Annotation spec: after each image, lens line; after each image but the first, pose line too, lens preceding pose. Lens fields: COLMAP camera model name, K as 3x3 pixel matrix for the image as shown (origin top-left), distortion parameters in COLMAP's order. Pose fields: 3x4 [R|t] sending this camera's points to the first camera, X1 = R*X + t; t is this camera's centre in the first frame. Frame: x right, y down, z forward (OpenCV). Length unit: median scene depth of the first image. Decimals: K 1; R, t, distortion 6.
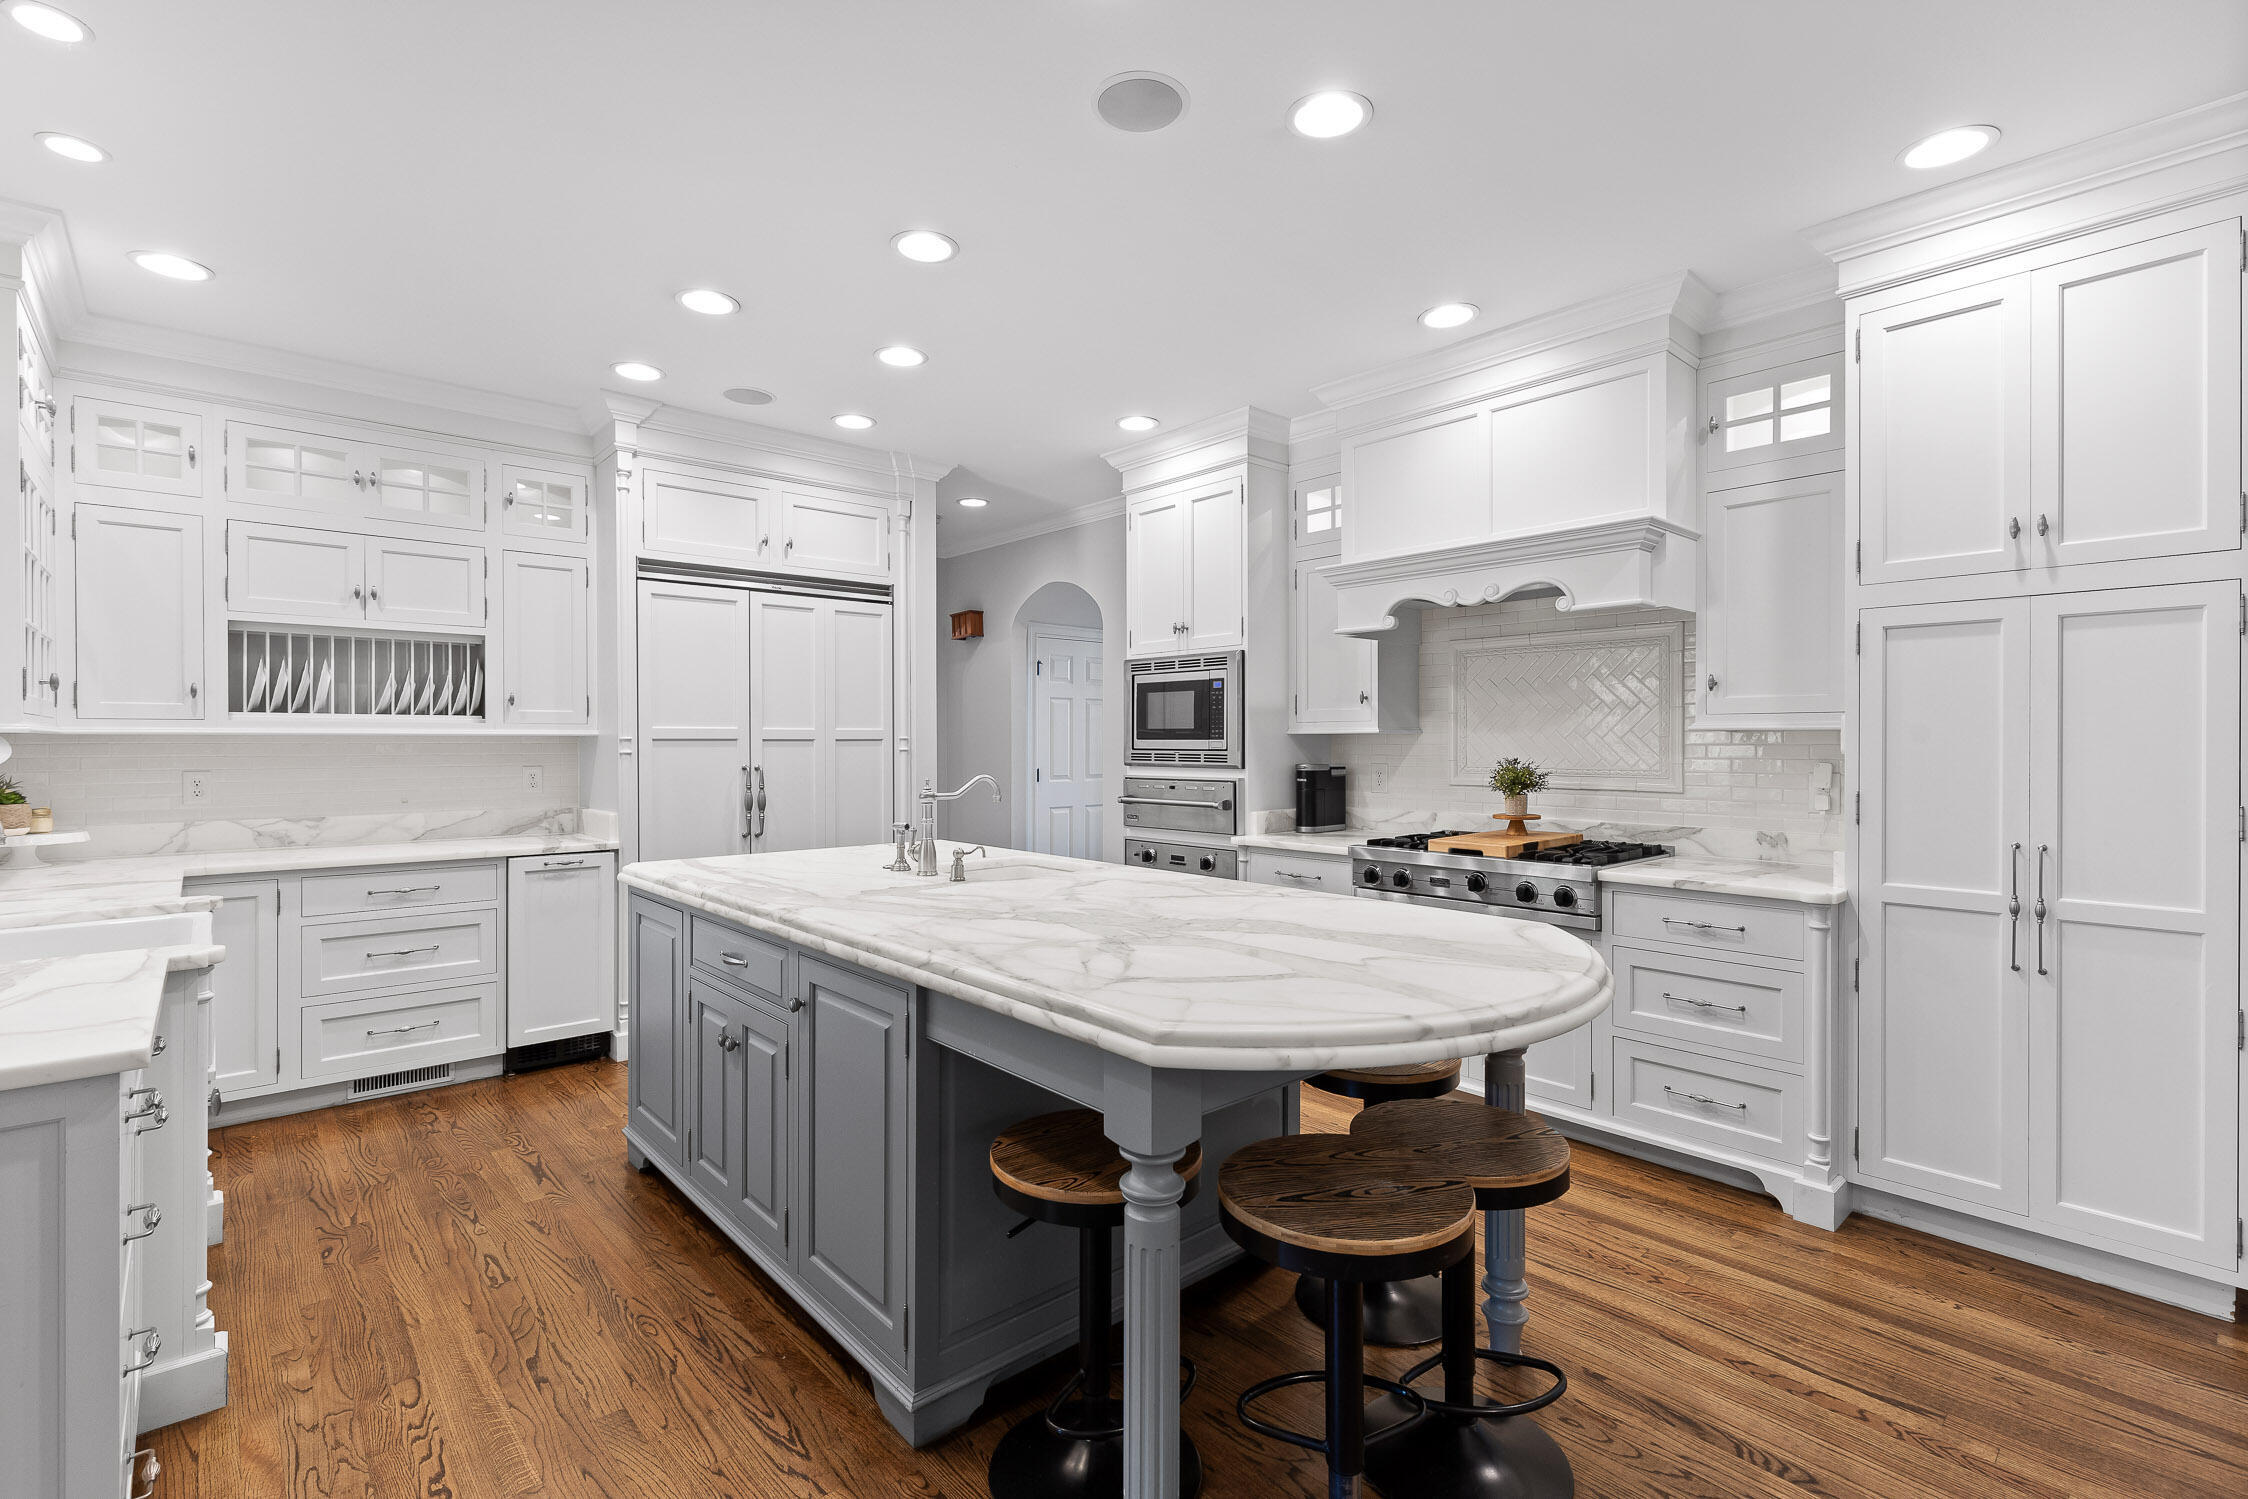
lens RADIAL K [[1023.6, 0, 1114.6], [0, 1023.6, 744.1], [0, 0, 1]] dist [0.010193, -0.000005]
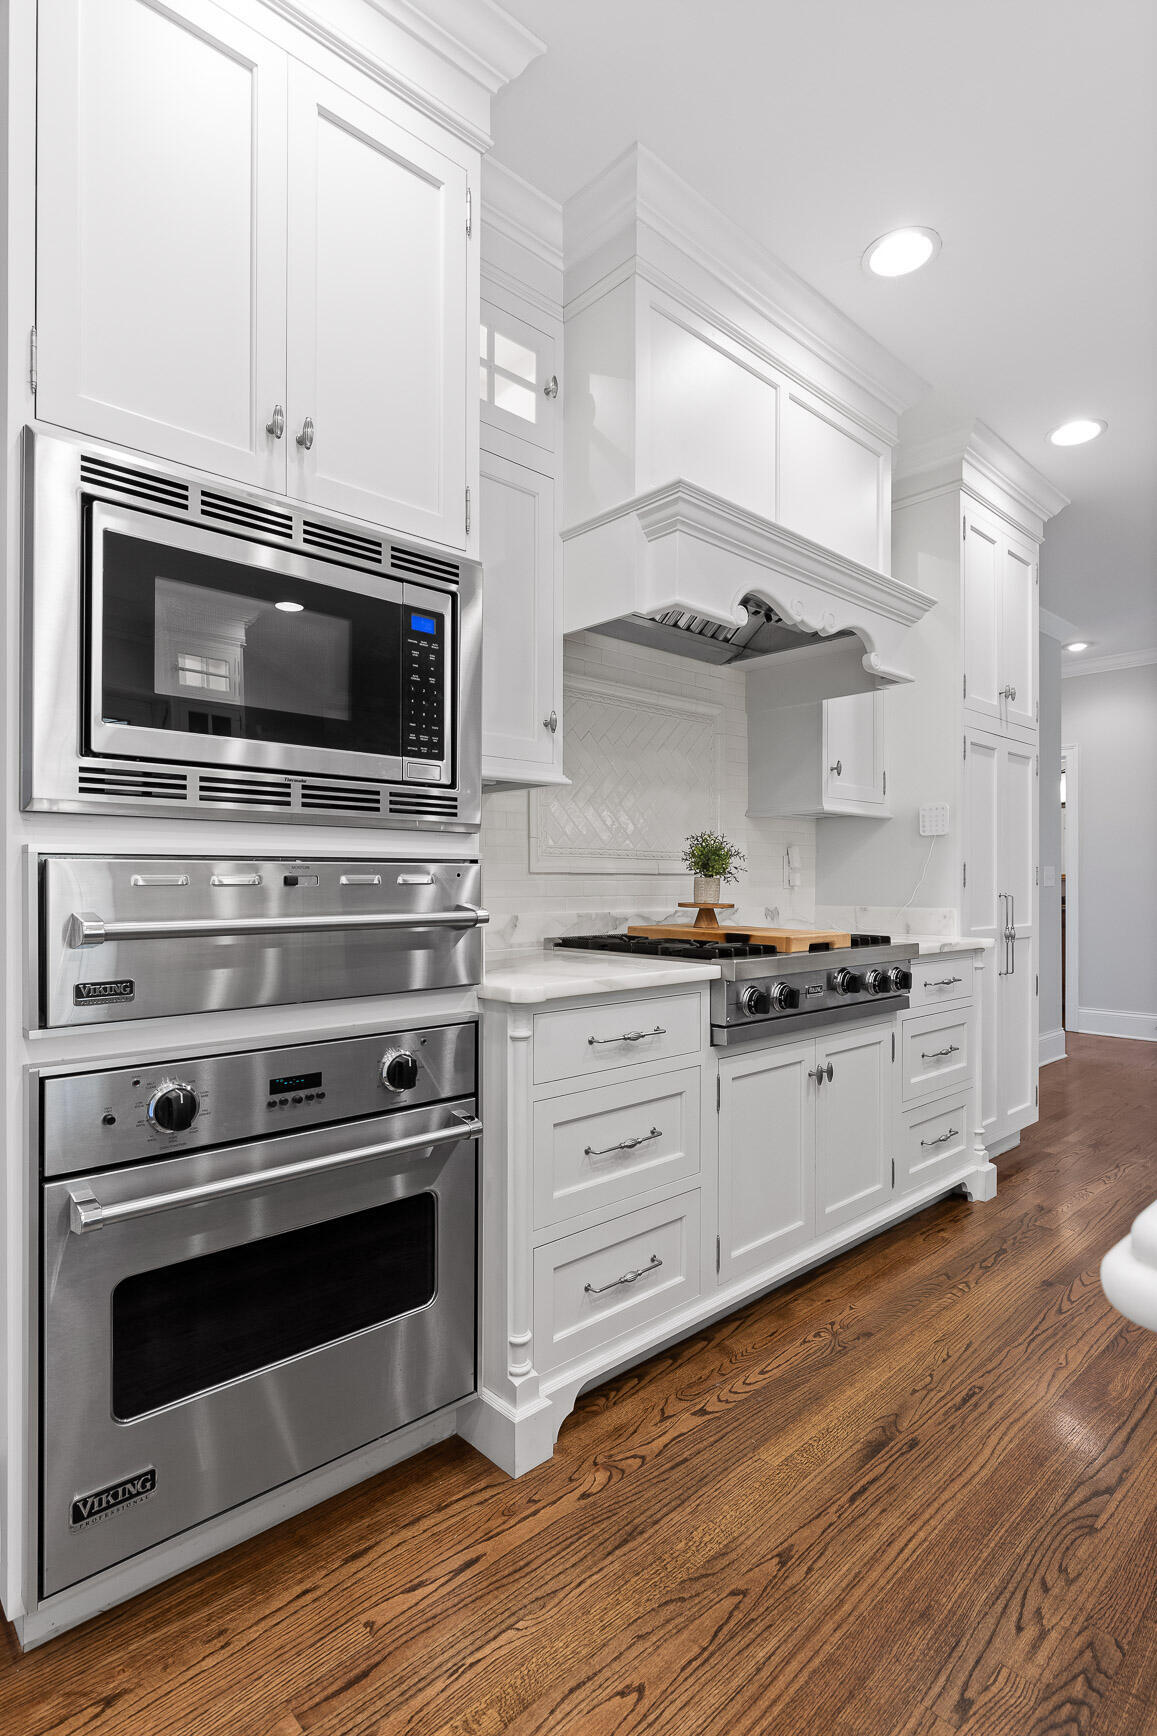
lens RADIAL K [[884.1, 0, 574.4], [0, 884.1, 869.9], [0, 0, 1]] dist [0.005520, 0.000525]
pose [[-0.019546, 0.014629, 0.999702, -0.250505], [-0.000526, 0.999893, -0.014642, 0.044641], [-0.999809, -0.000812, -0.019536, 0.936820]]
